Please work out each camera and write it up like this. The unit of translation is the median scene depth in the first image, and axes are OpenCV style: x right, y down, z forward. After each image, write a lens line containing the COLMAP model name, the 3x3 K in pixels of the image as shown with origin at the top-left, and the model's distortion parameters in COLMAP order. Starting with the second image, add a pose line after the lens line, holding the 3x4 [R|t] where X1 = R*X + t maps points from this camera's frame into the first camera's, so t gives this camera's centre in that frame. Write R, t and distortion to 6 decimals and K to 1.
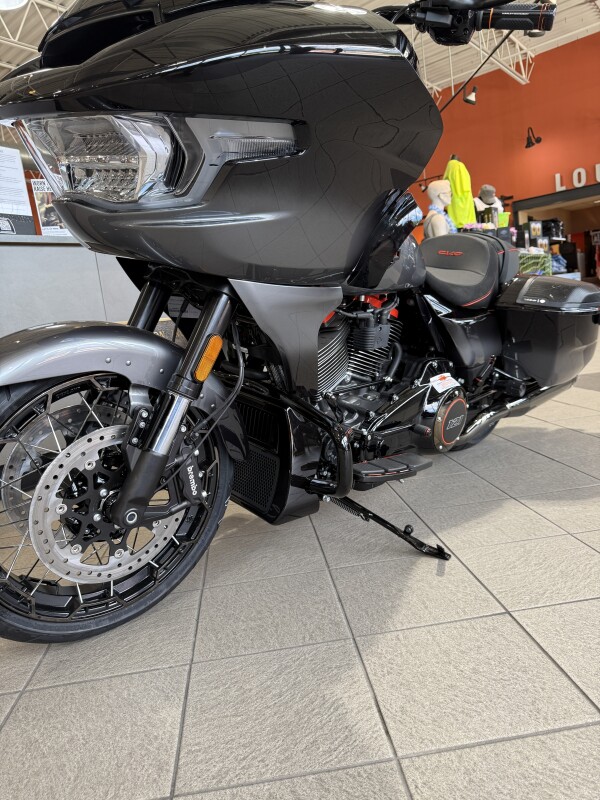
lens RADIAL K [[573.8, 0, 288.9], [0, 573.8, 402.9], [0, 0, 1]] dist [0.001651, -0.006091]
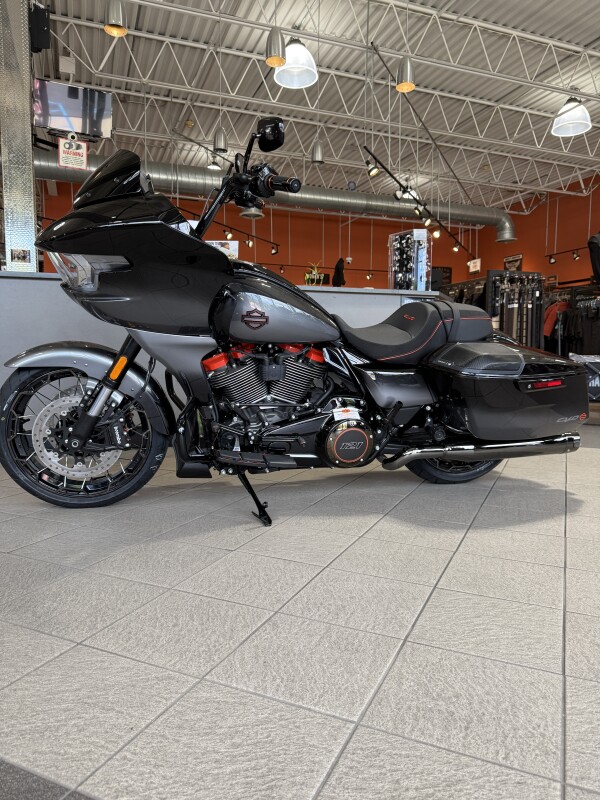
lens RADIAL K [[560.9, 0, 295.8], [0, 560.9, 407.1], [0, 0, 1]] dist [0.003147, -0.002328]
pose [[0.862207, 0.163770, -0.479351, 1.024521], [-0.174467, 0.984406, 0.022509, -0.079300], [0.475562, 0.064223, 0.877334, -0.261633]]
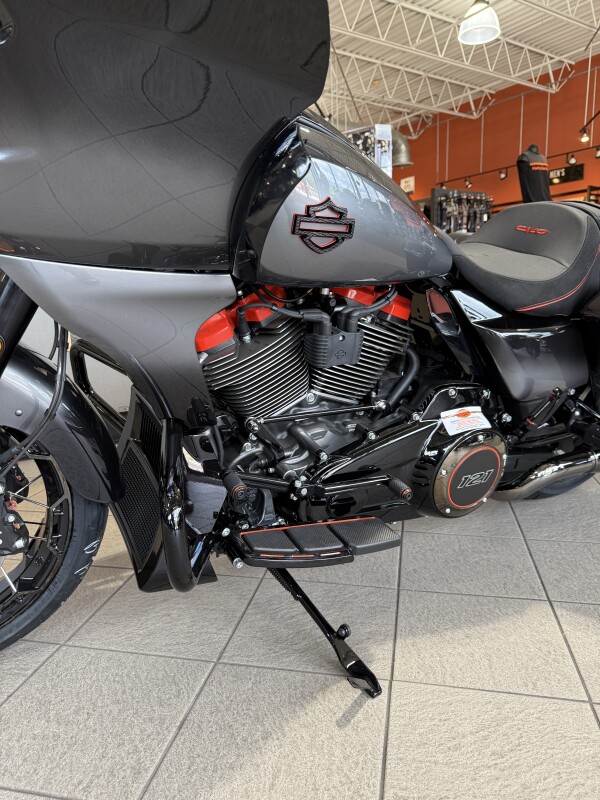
lens RADIAL K [[573.8, 0, 288.9], [0, 573.8, 402.9], [0, 0, 1]] dist [0.001651, -0.006091]
pose [[0.951288, 0.139844, -0.274764, 0.331161], [-0.121615, 0.989153, 0.082383, -0.112957], [0.283304, -0.044955, 0.957976, 0.366588]]
